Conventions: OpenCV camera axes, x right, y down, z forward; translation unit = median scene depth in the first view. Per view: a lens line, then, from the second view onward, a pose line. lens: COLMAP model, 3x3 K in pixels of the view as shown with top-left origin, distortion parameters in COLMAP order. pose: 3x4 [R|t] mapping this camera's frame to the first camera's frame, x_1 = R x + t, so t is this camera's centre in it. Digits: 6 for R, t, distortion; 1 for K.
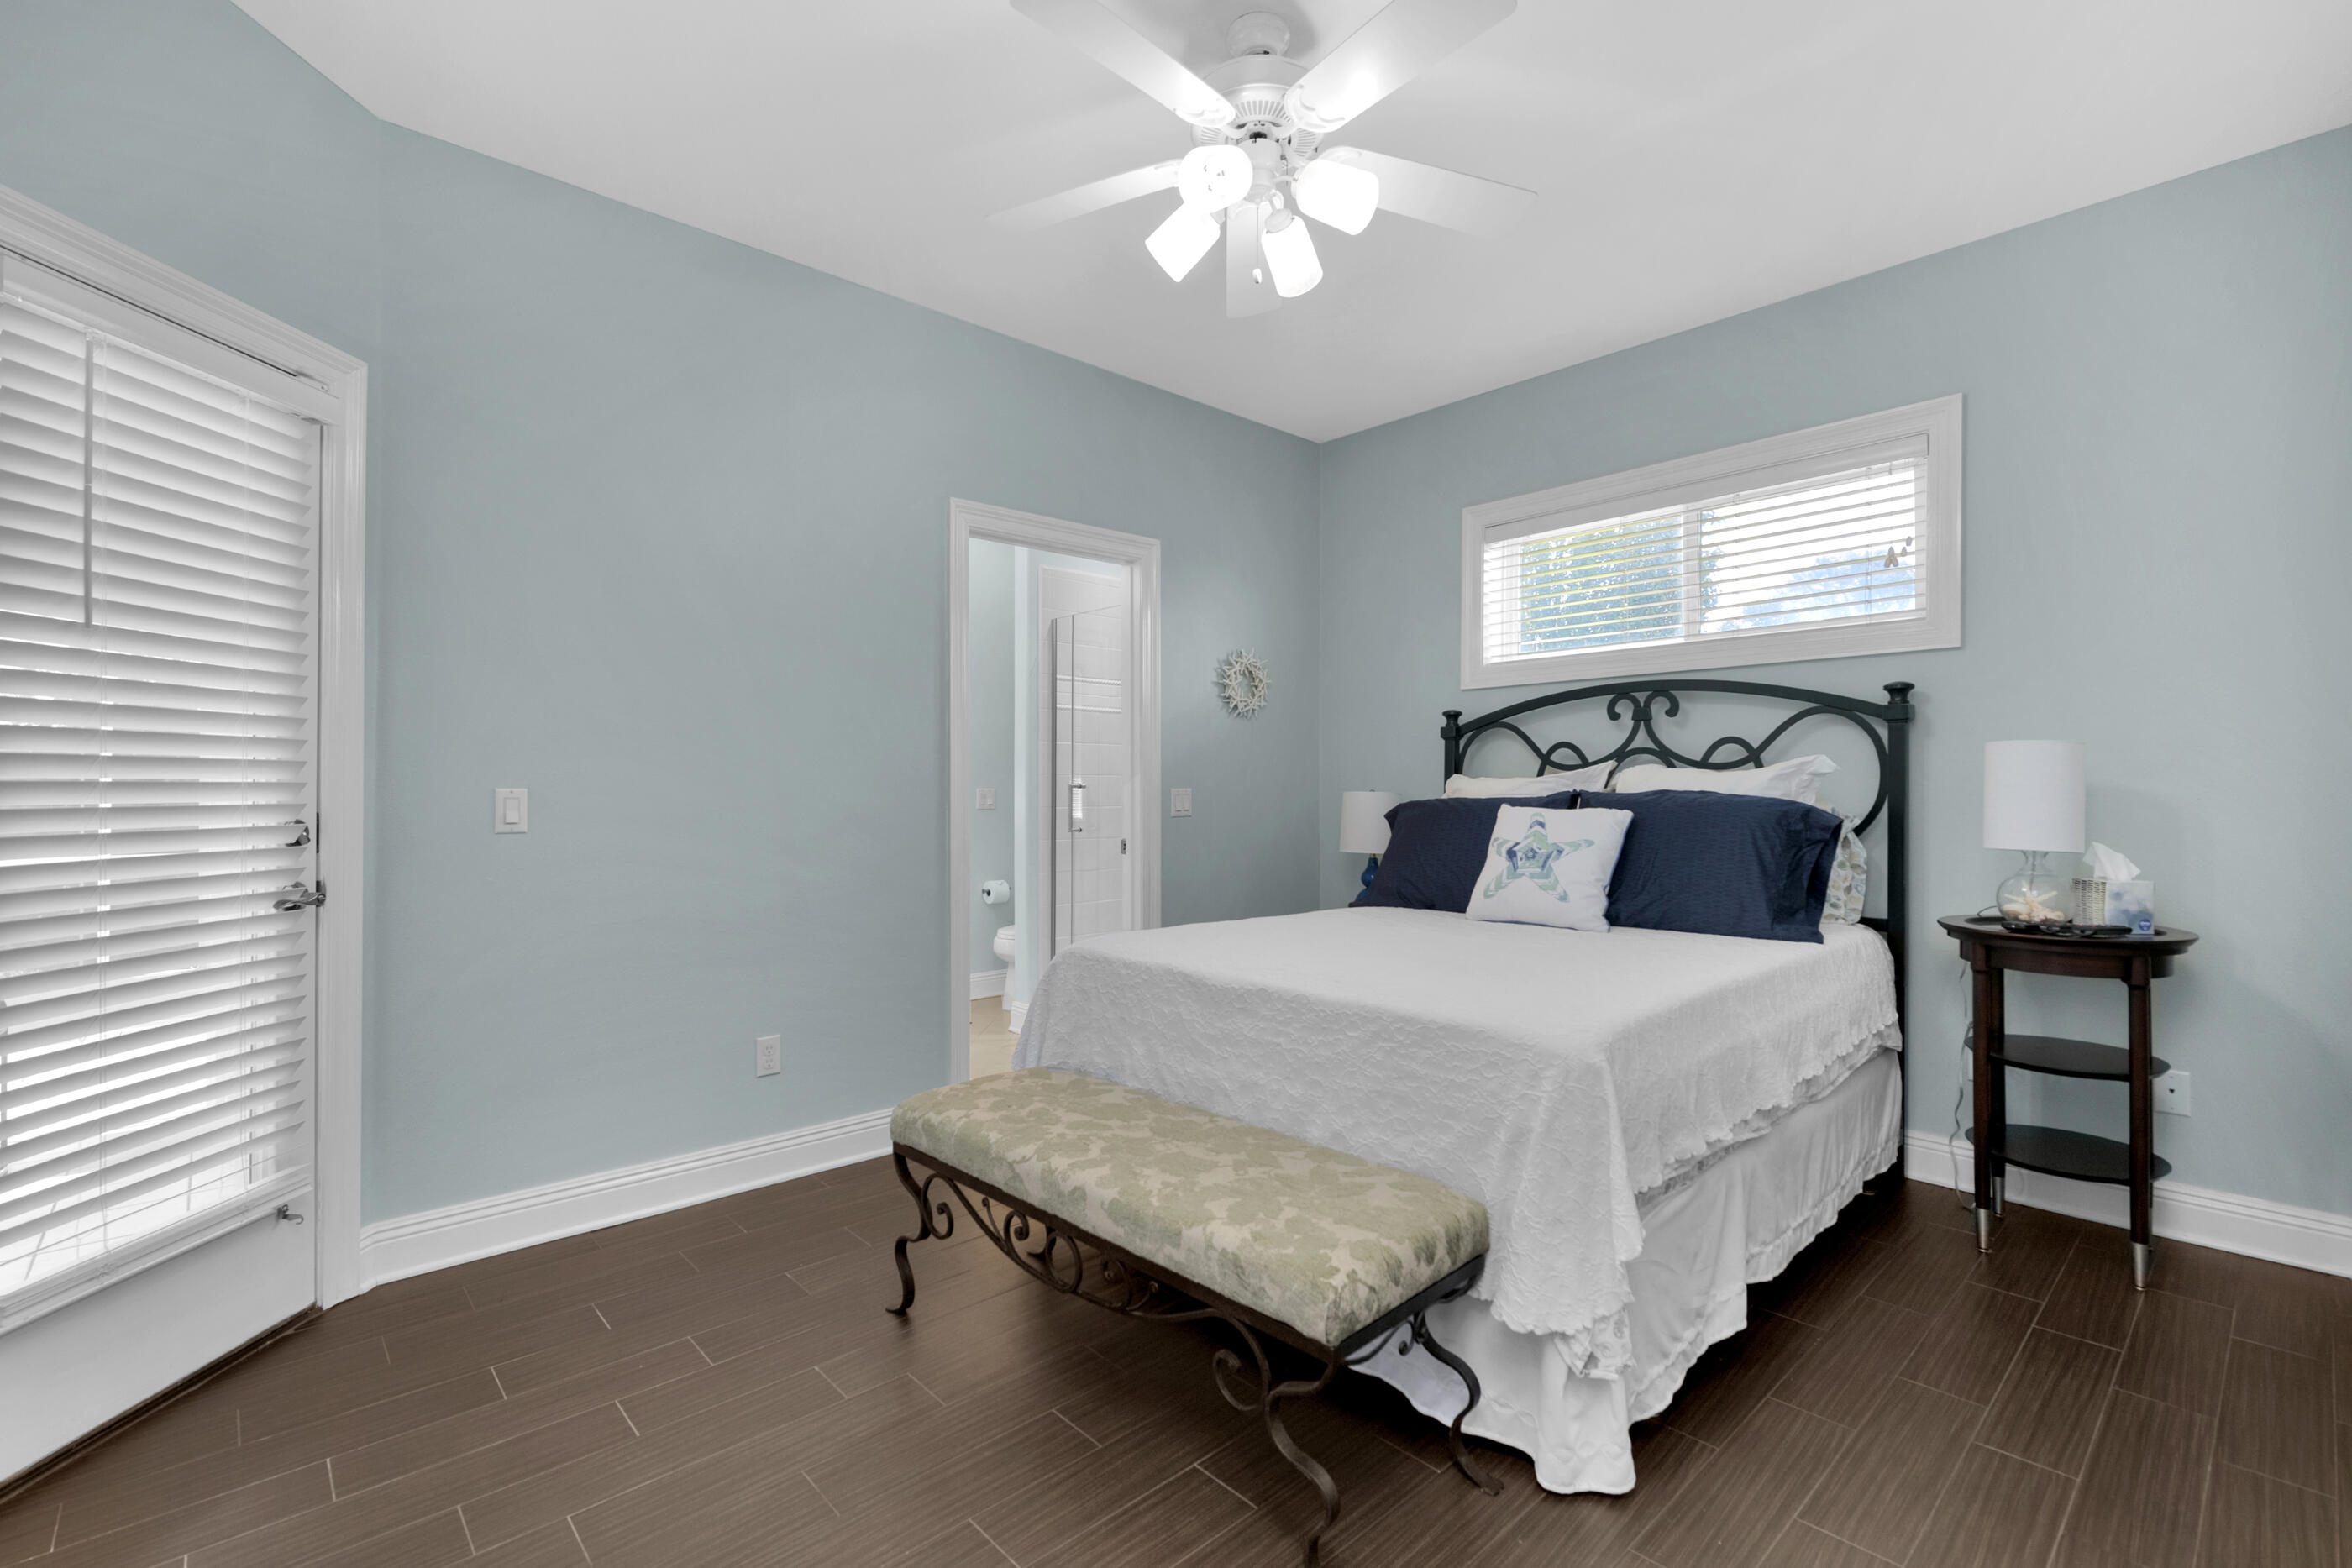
lens RADIAL K [[1015.9, 0, 1190.0], [0, 1015.9, 769.7], [0, 0, 1]] dist [0.000345, -0.000890]
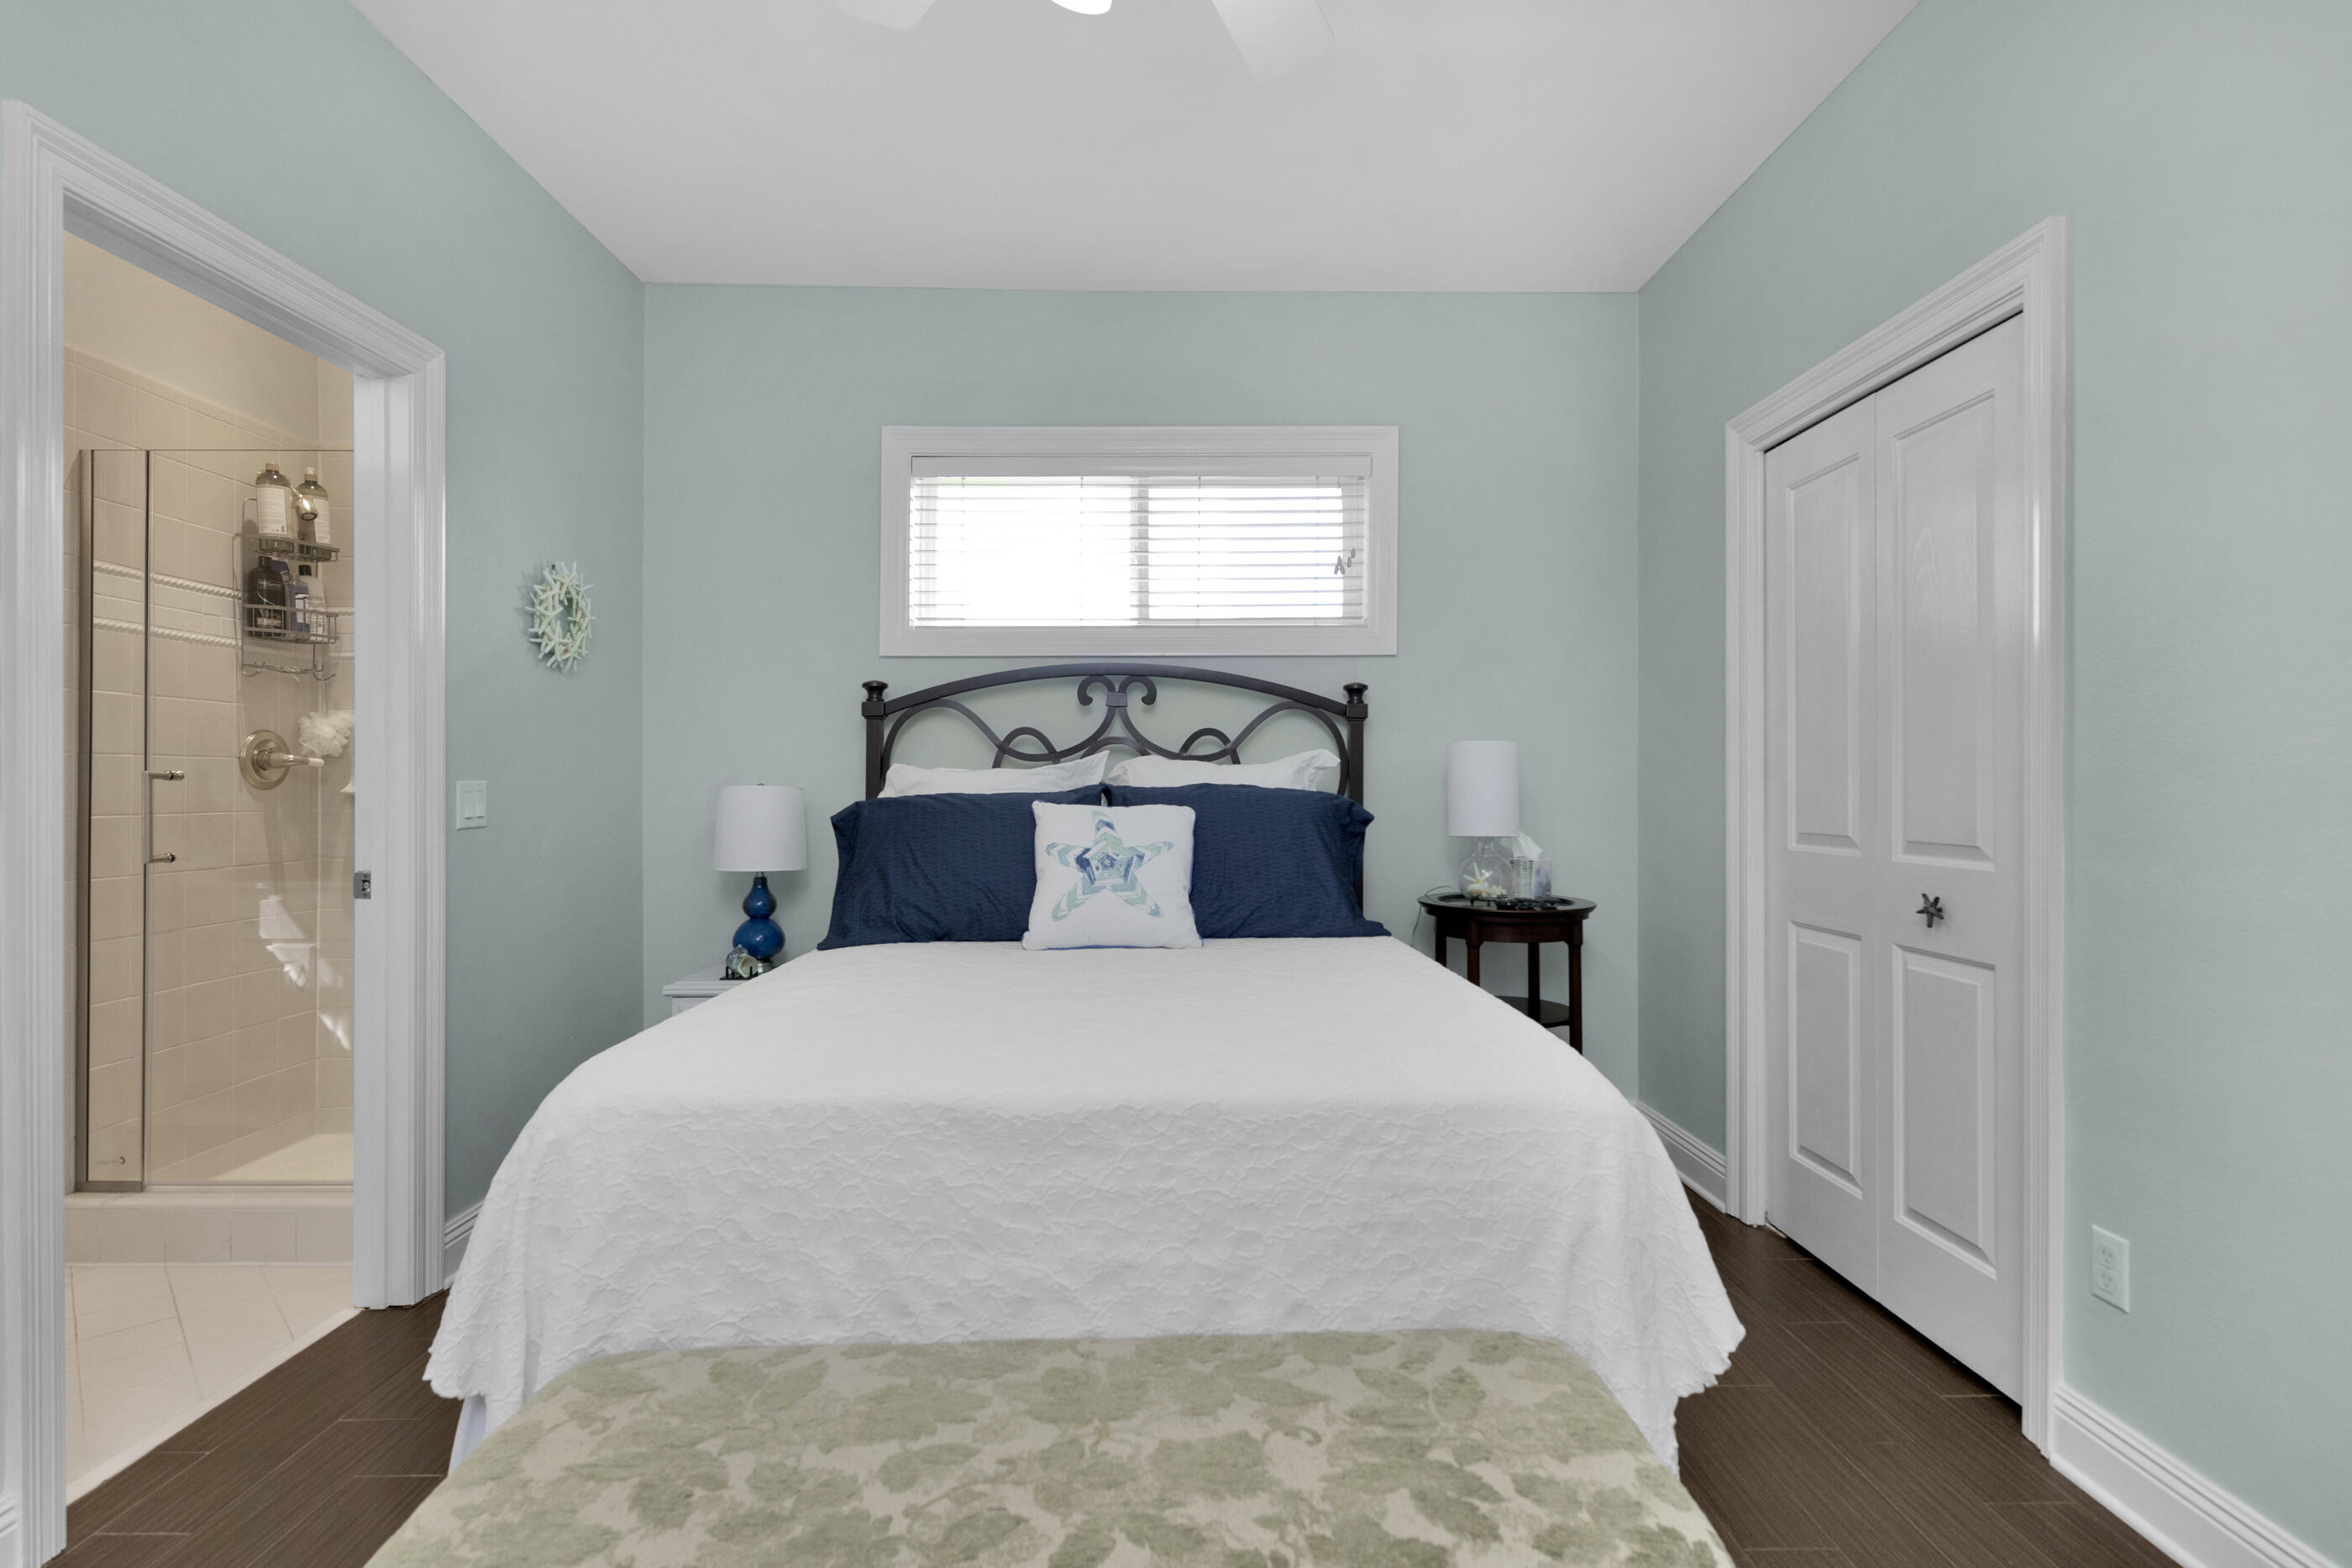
lens RADIAL K [[1075.1, 0, 1176.0], [0, 1075.1, 784.0], [0, 0, 1]] dist [0.004839, 0.000298]
pose [[0.680089, 0.002054, 0.733126, -0.254258], [-0.015232, 0.999820, 0.011330, 0.009583], [-0.732971, -0.018873, 0.679998, 0.360409]]
